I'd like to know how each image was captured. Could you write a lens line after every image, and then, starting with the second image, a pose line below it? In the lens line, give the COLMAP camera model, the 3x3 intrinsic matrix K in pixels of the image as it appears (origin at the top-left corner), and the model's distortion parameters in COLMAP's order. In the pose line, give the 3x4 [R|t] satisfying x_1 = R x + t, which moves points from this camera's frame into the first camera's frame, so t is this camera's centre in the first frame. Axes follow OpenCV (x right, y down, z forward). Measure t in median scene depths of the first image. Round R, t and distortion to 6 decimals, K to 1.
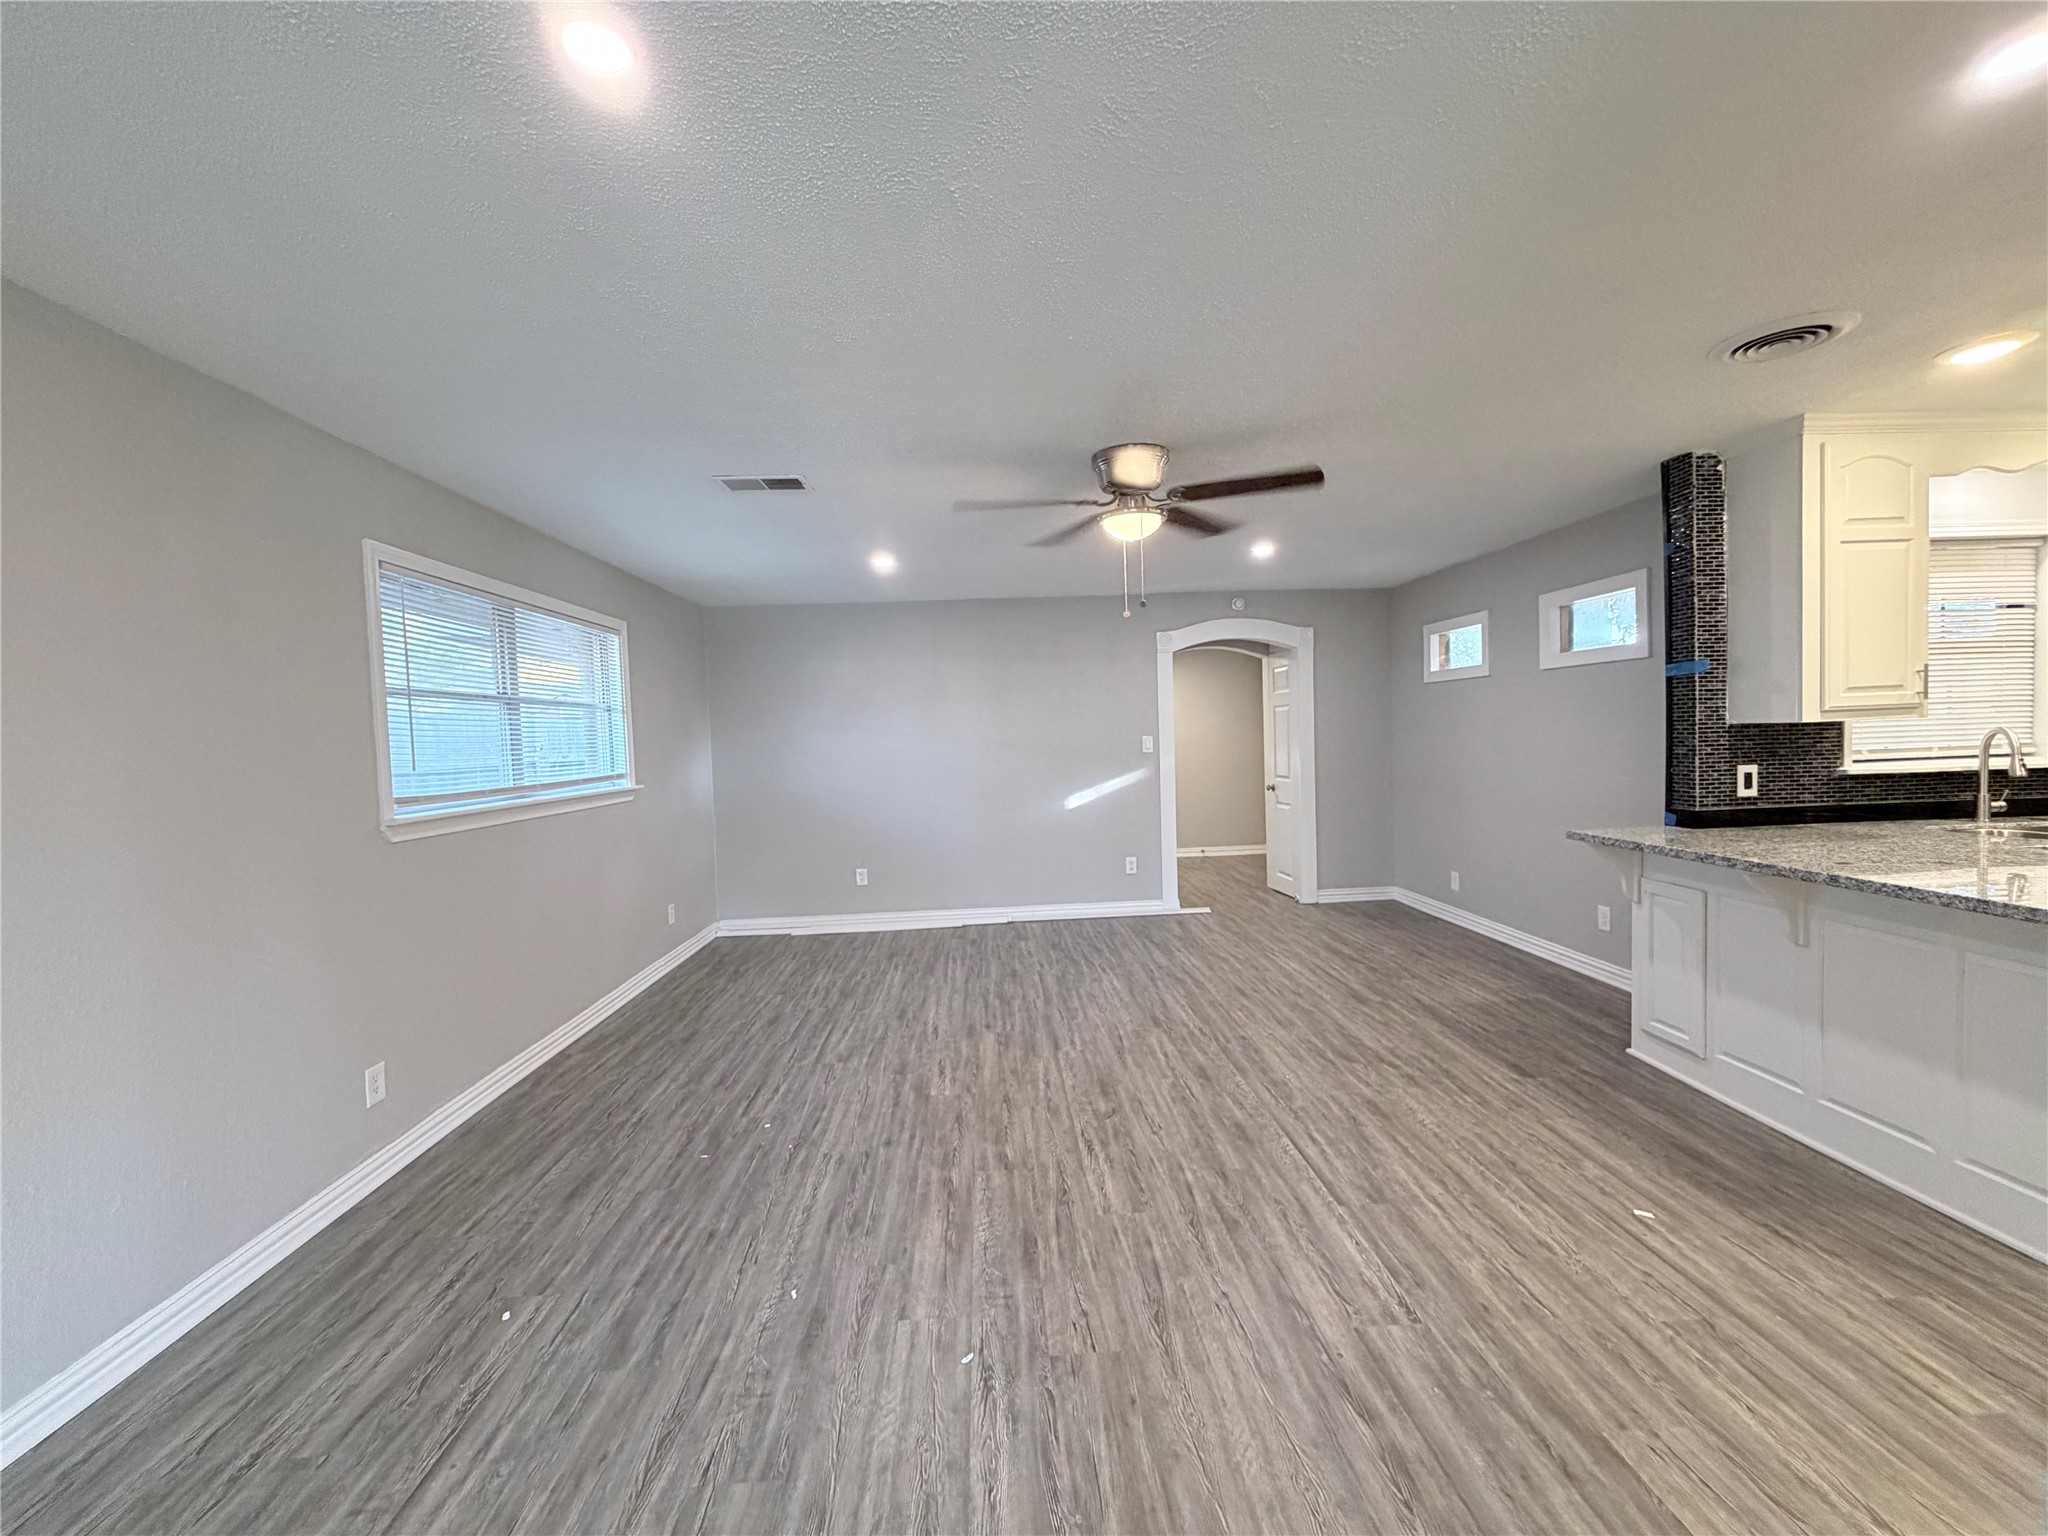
lens RADIAL K [[822.2, 0, 1020.9], [0, 822.2, 762.3], [0, 0, 1]] dist [0.003013, -0.001359]
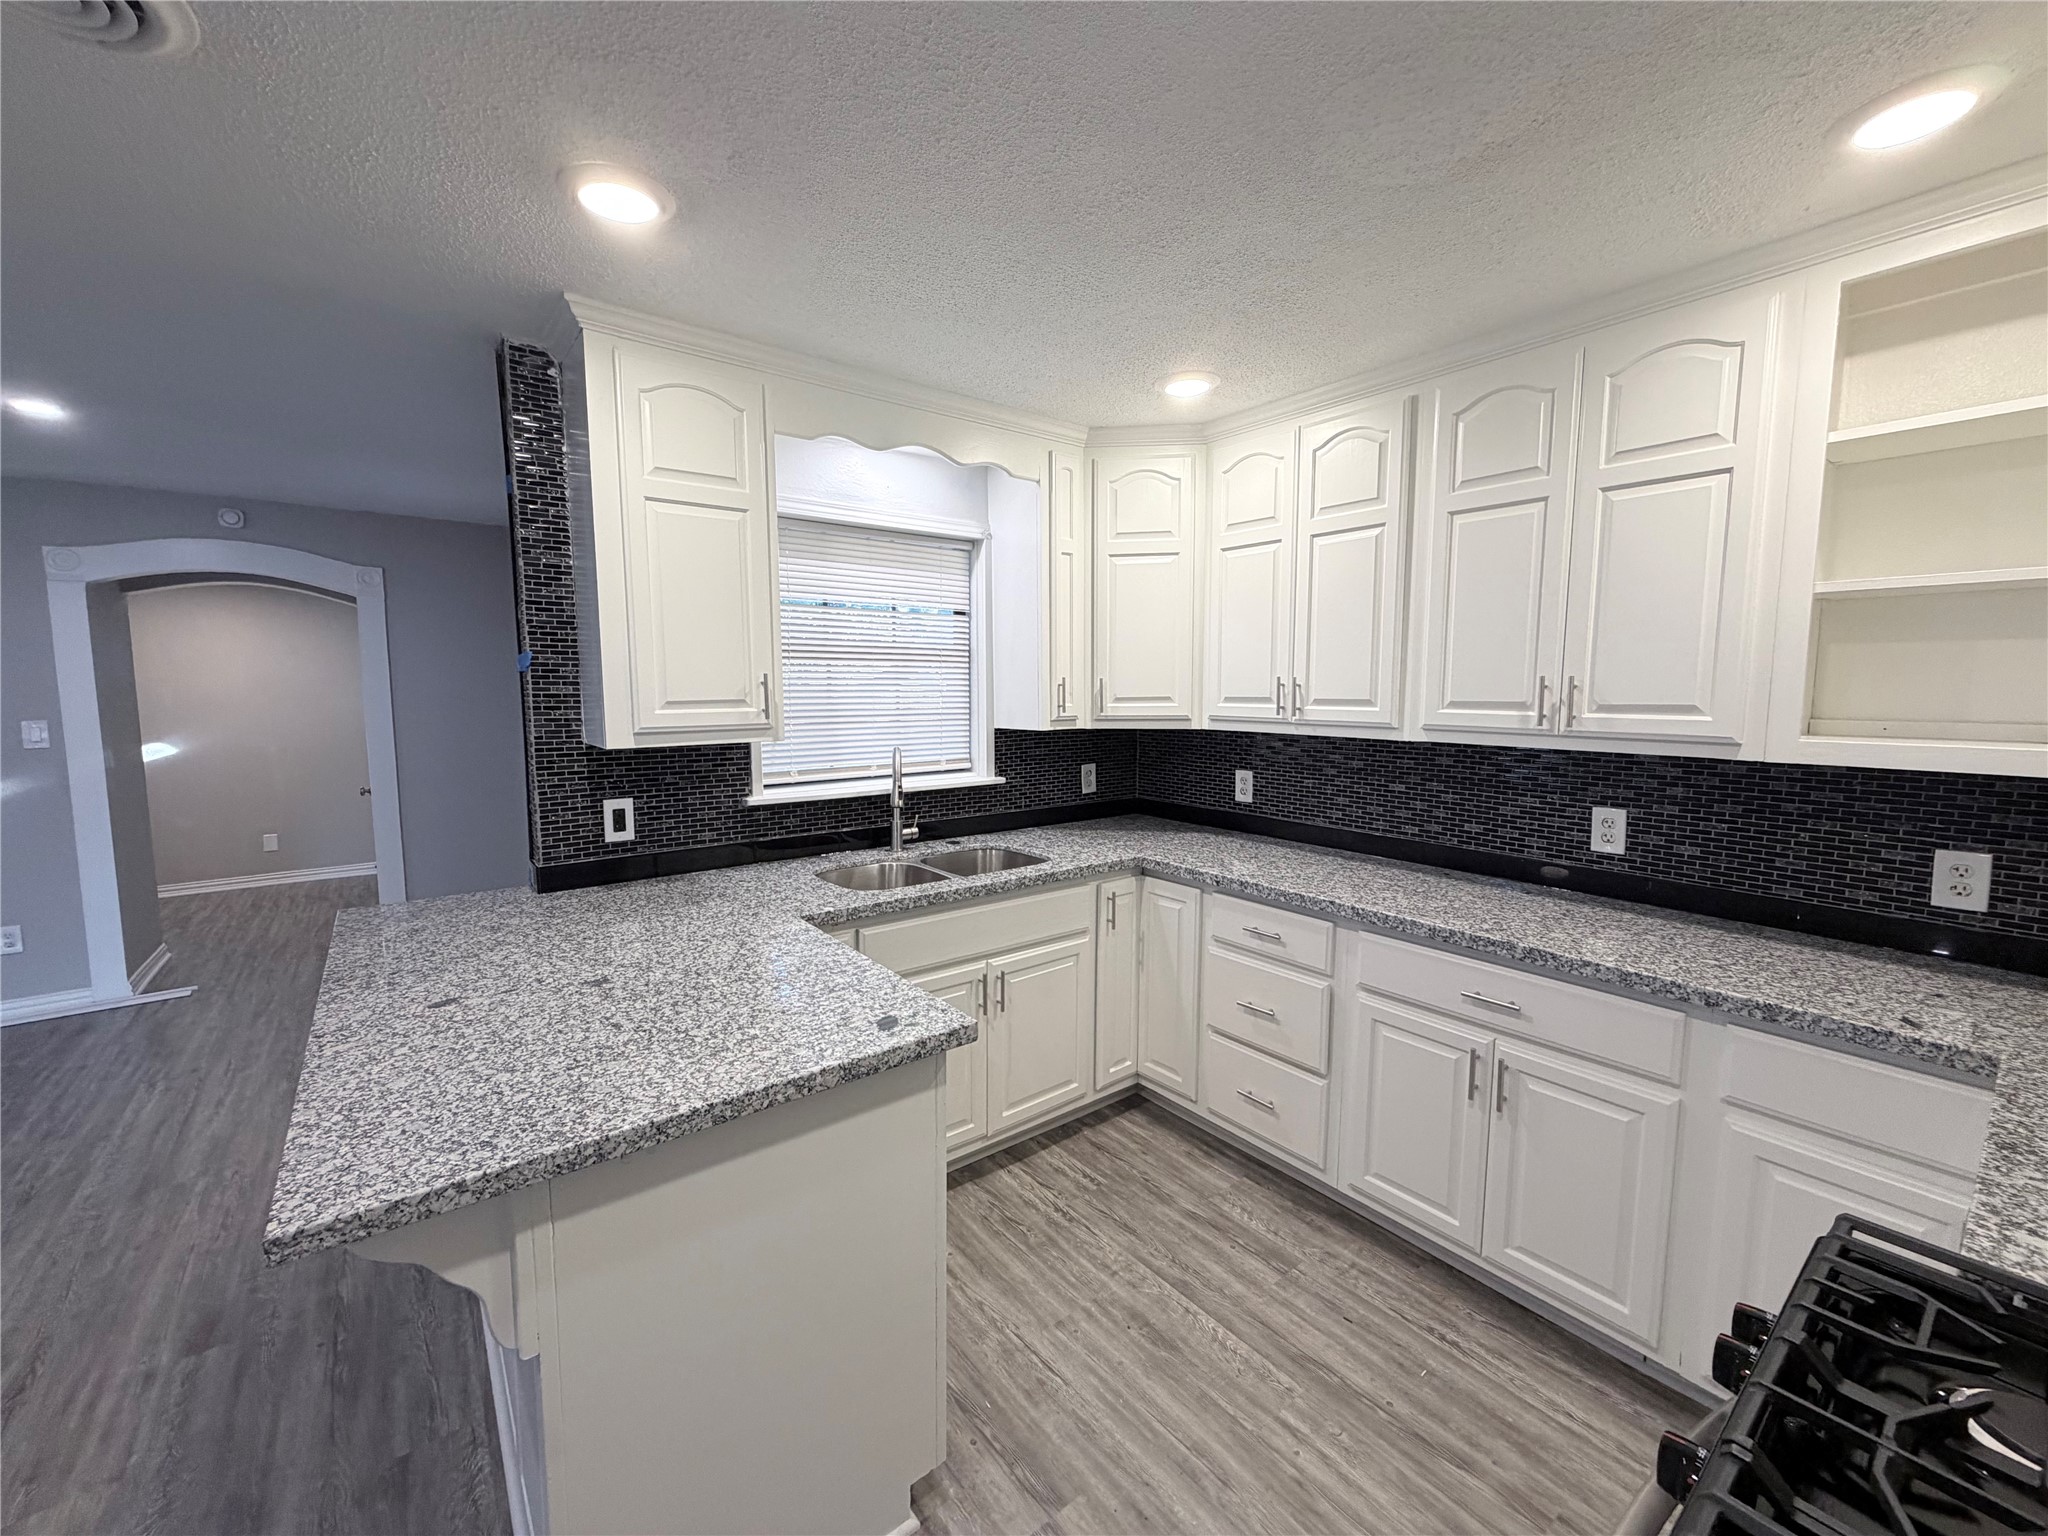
lens RADIAL K [[822.2, 0, 1017.4], [0, 822.2, 764.0], [0, 0, 1]] dist [0.003013, -0.001359]
pose [[0.811299, -0.026193, 0.584045, 0.750763], [-0.004360, 0.998697, 0.050846, -0.067390], [-0.584616, -0.043798, 0.810127, 0.200586]]
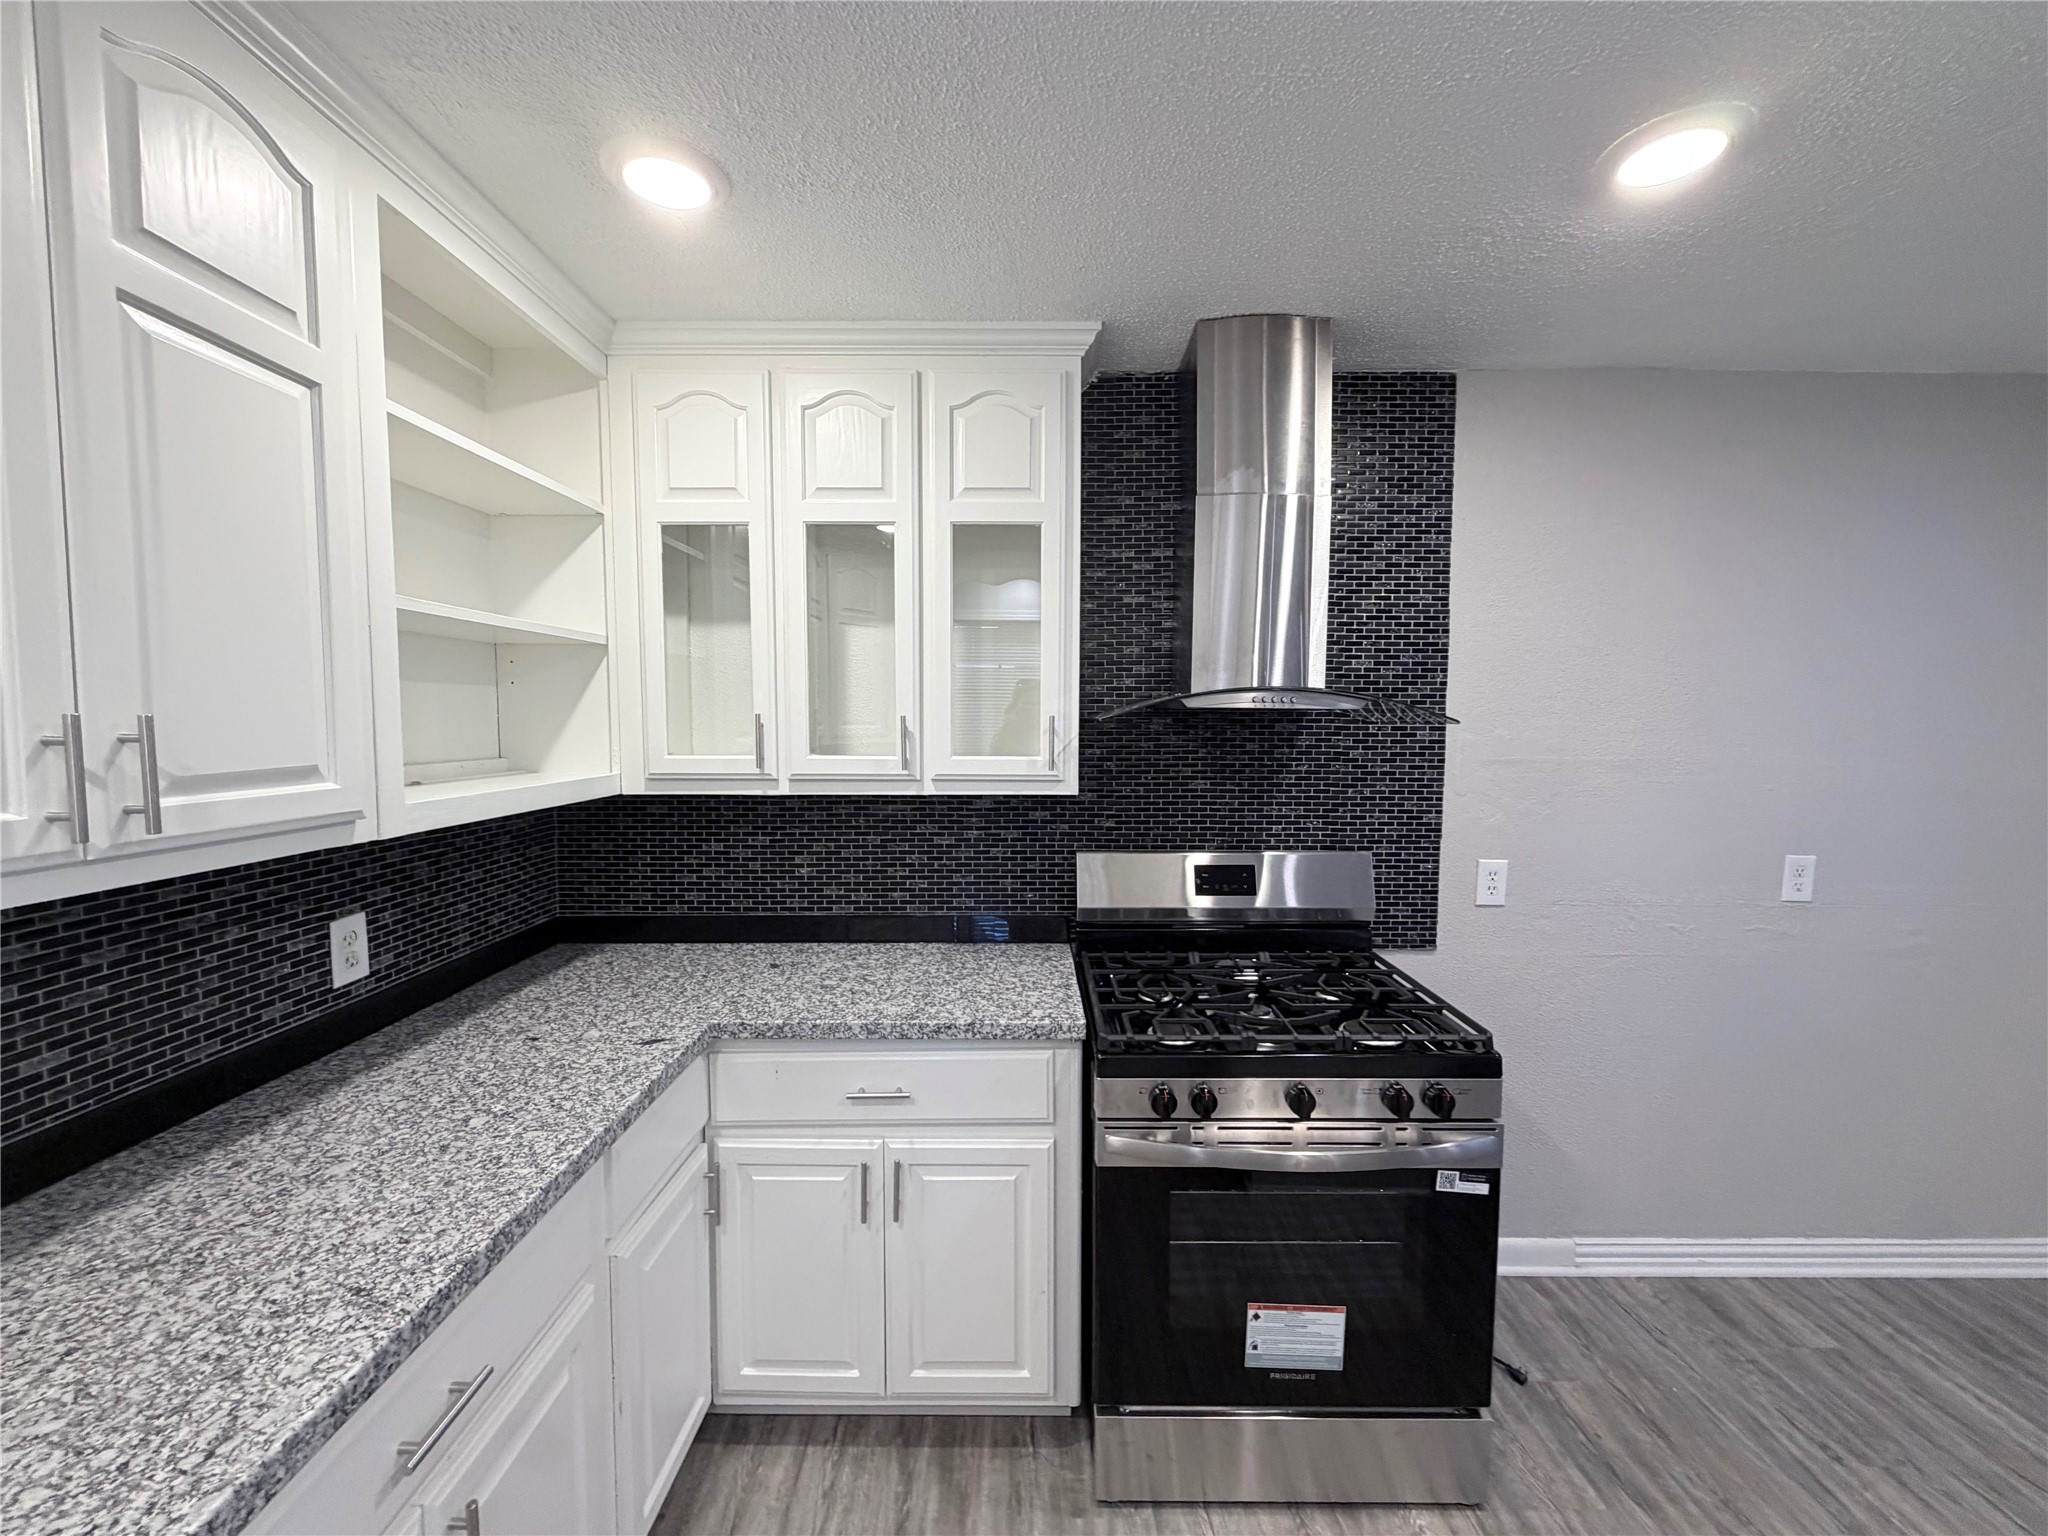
lens RADIAL K [[822.2, 0, 1012.7], [0, 822.2, 765.2], [0, 0, 1]] dist [0.003013, -0.001359]
pose [[-0.997860, 0.032960, 0.056478, 1.096681], [0.038372, 0.994486, 0.097592, -0.097827], [-0.052950, 0.099550, -0.993623, 0.636216]]
